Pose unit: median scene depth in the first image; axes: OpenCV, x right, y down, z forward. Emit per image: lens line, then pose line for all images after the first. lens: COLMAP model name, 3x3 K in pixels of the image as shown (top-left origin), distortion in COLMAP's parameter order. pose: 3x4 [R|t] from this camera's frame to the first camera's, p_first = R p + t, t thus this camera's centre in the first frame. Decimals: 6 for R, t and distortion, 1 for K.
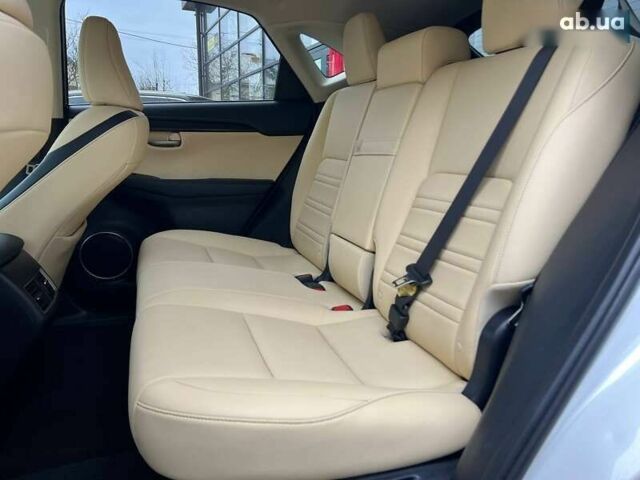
lens RADIAL K [[486.4, 0, 318.7], [0, 486.4, 242.7], [0, 0, 1]] dist [0.048945, -0.002677]
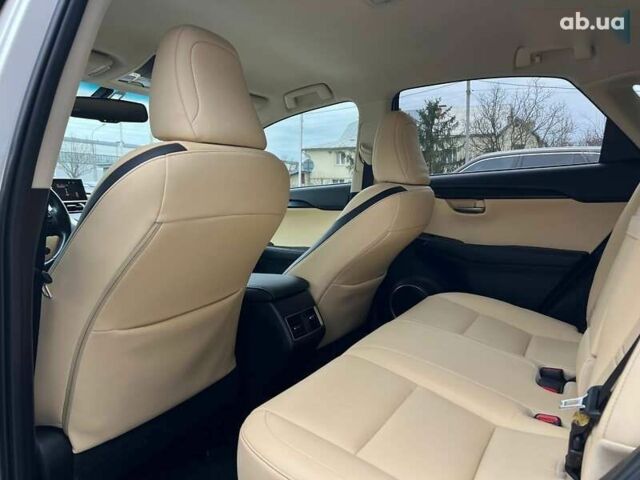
lens RADIAL K [[486.4, 0, 320.2], [0, 486.4, 236.1], [0, 0, 1]] dist [0.048945, -0.002677]
pose [[0.642015, 0.061409, -0.764229, 0.286209], [-0.151314, 0.987330, -0.047780, -0.048095], [0.751612, 0.146314, 0.643173, 0.089209]]
